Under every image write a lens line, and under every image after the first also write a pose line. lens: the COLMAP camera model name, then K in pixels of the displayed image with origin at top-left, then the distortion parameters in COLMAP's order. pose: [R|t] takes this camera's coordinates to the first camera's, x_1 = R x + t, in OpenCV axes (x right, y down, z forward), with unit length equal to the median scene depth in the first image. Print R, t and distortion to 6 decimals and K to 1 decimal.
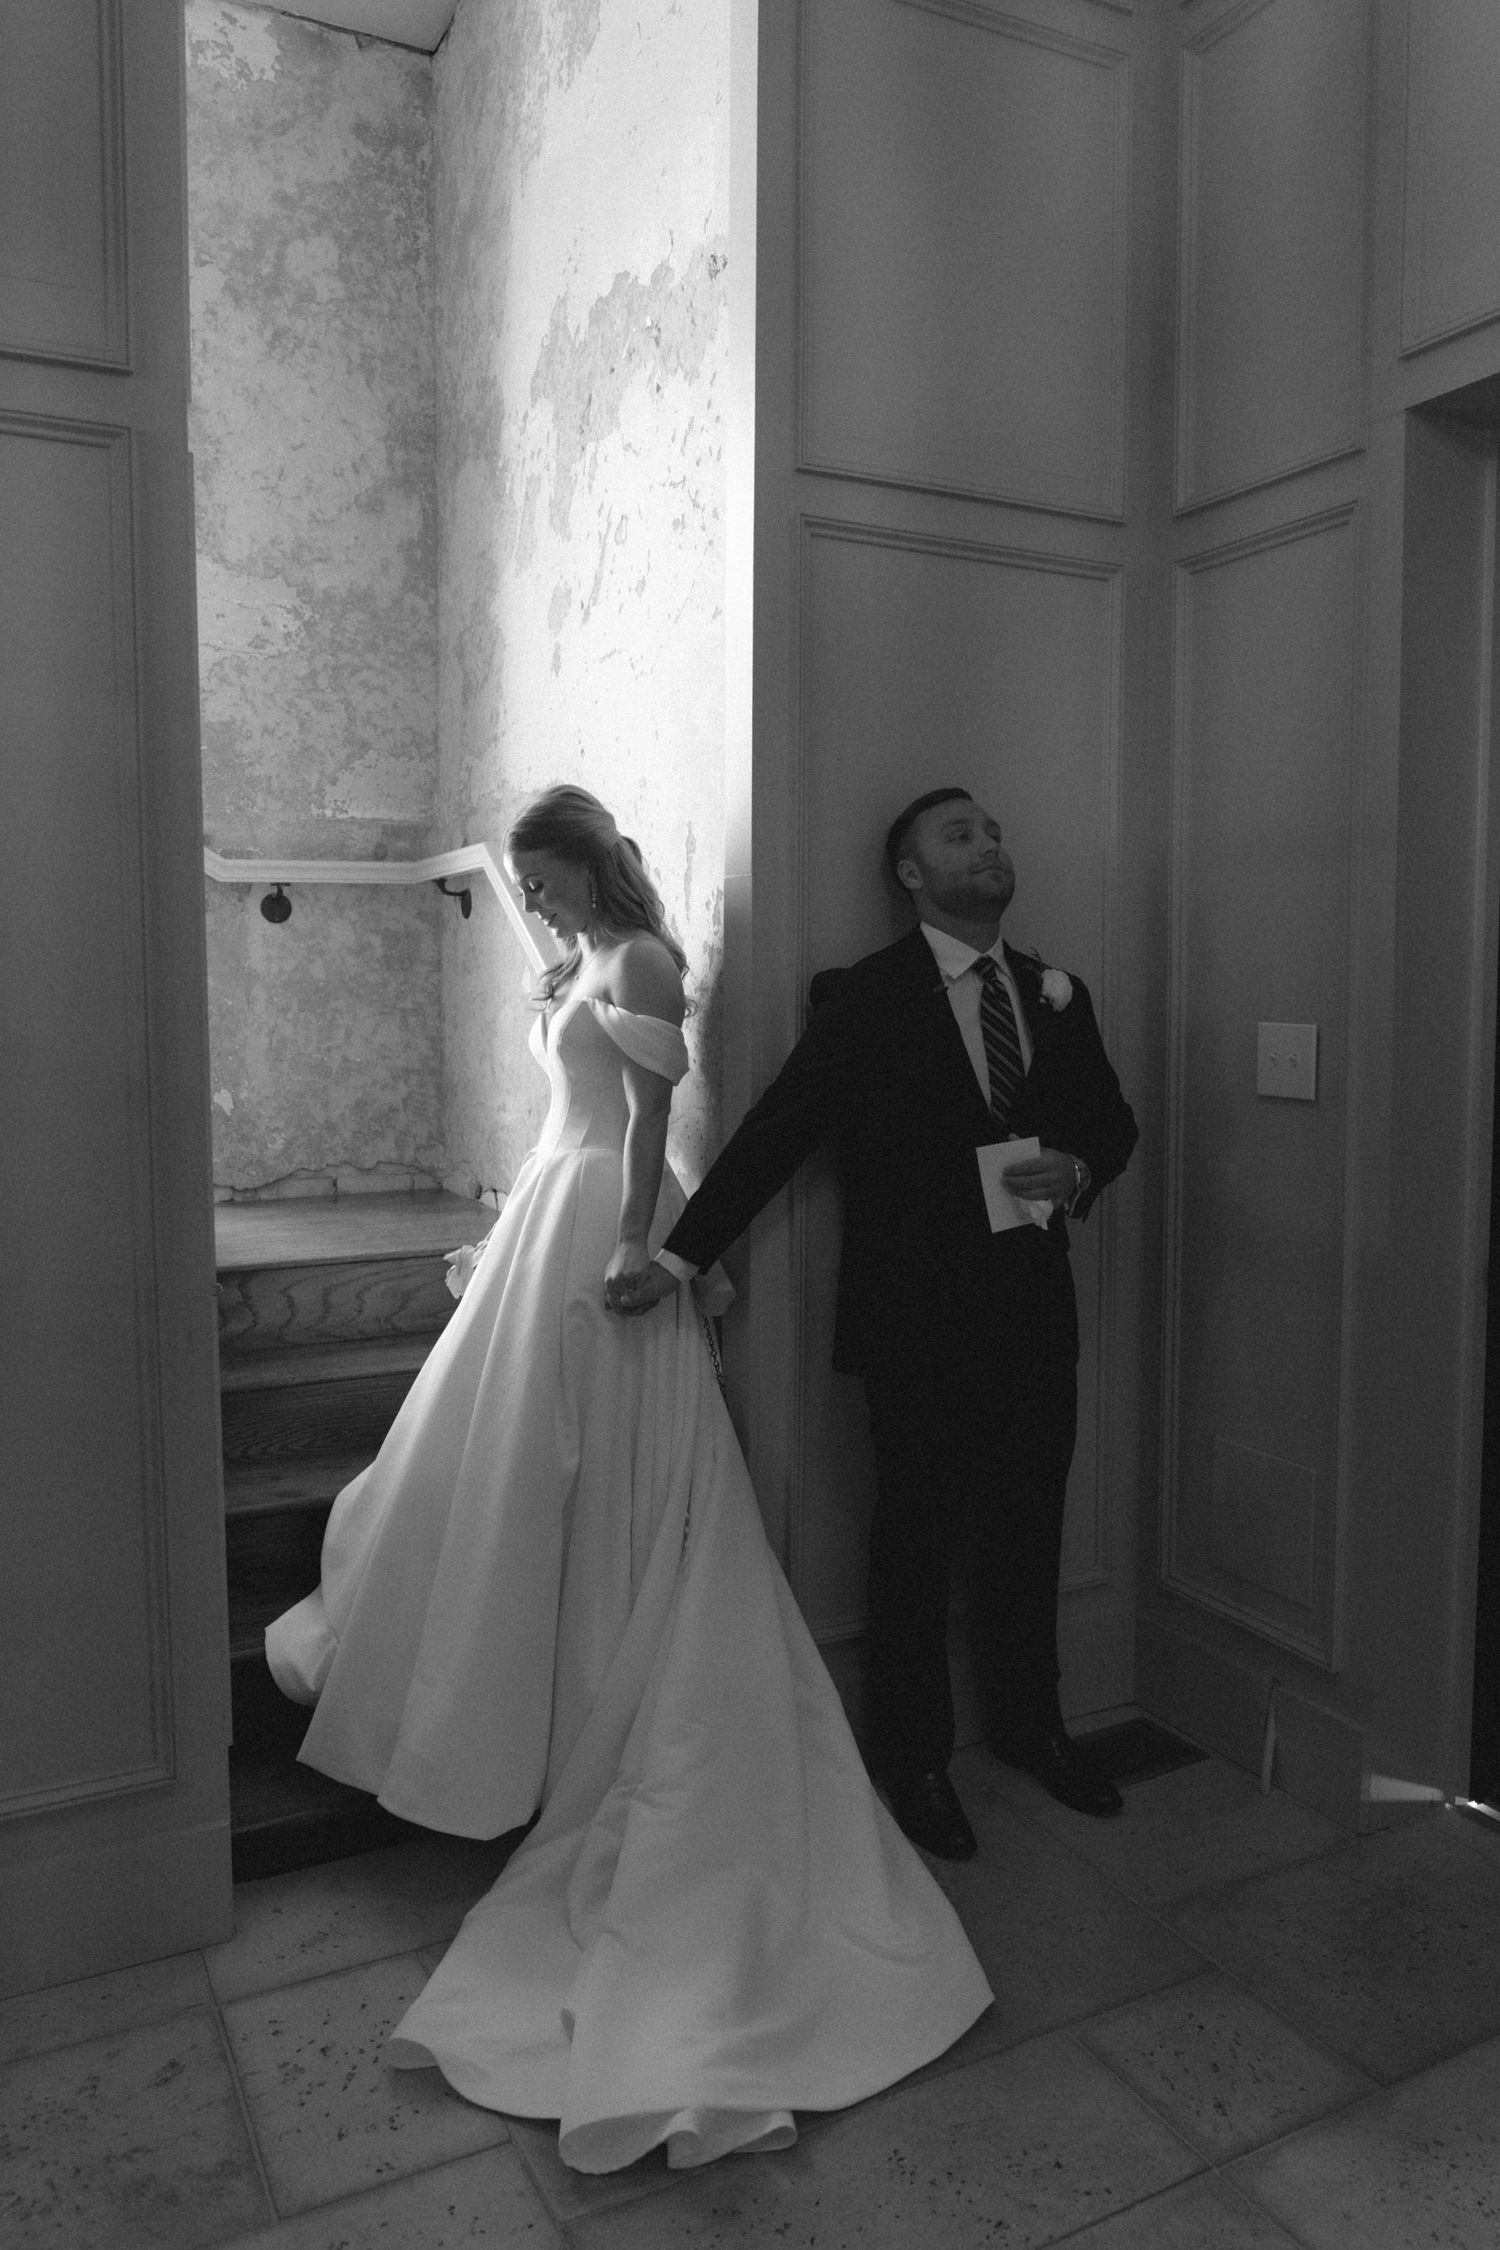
lens RADIAL K [[1555.5, 0, 759.8], [0, 1555.5, 1095.8], [0, 0, 1]] dist [0.005036, 0.008291]
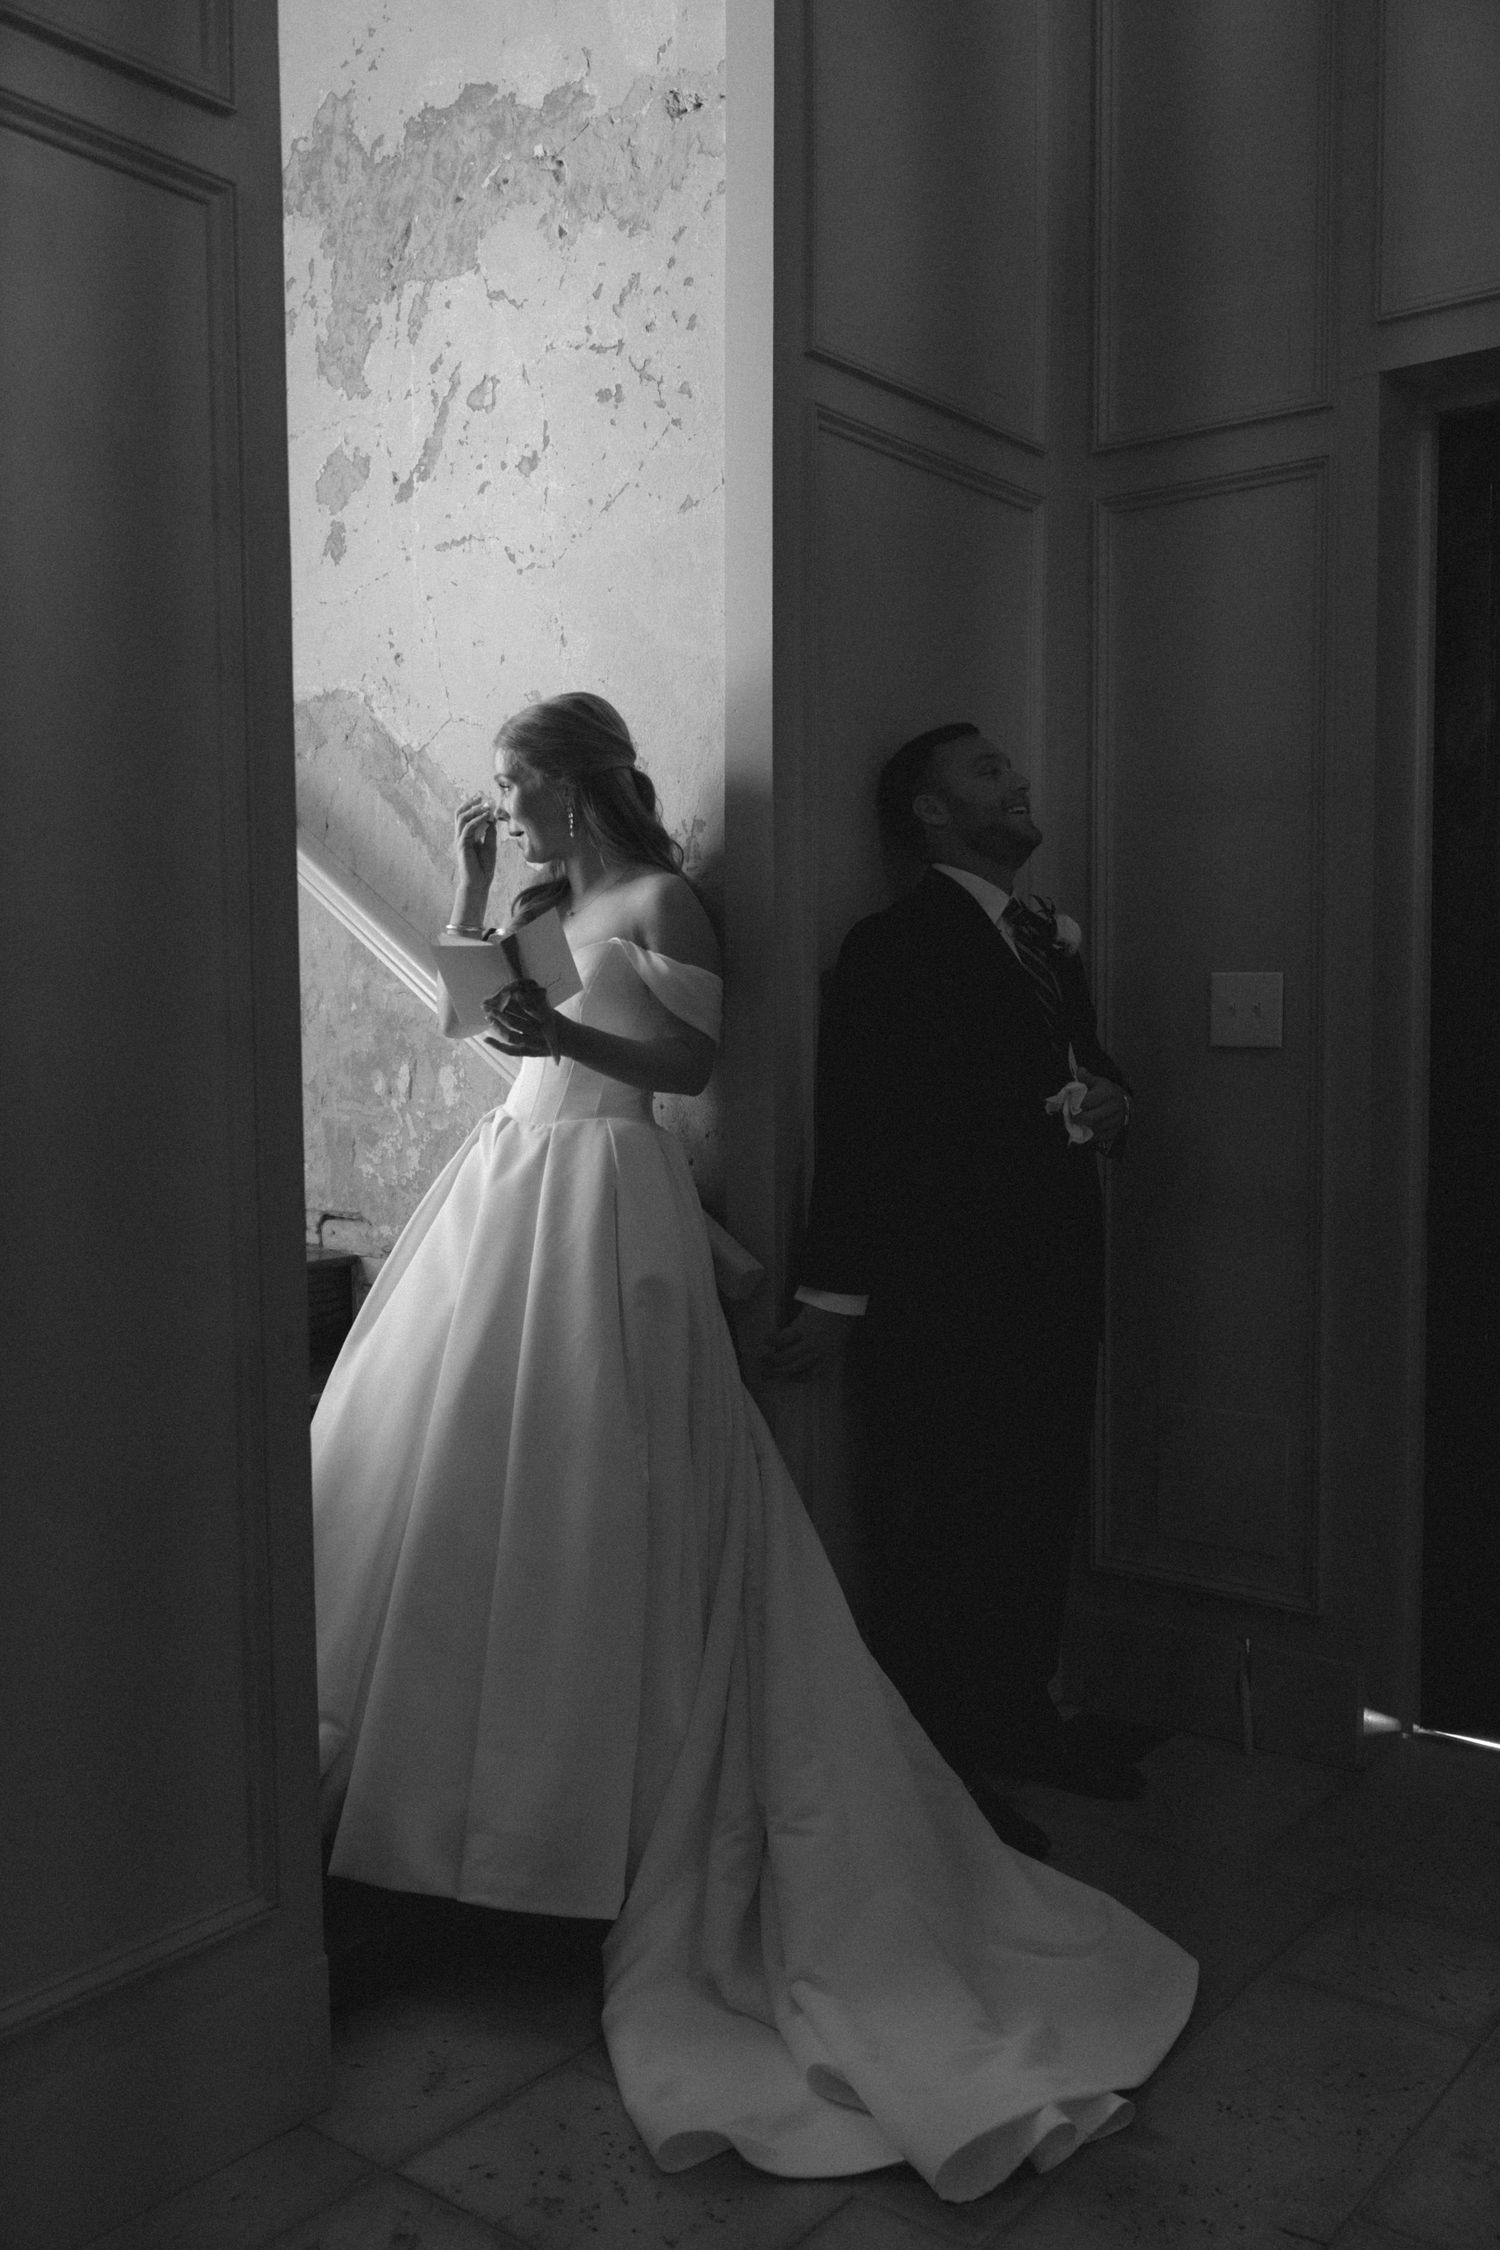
lens RADIAL K [[1891.9, 0, 757.2], [0, 1891.9, 1119.4], [0, 0, 1]] dist [0.011856, 0.013083]
pose [[0.927098, -0.036957, 0.372993, -0.388483], [0.036226, 0.999303, 0.008971, 0.024676], [-0.373065, 0.005195, 0.927791, 0.002698]]
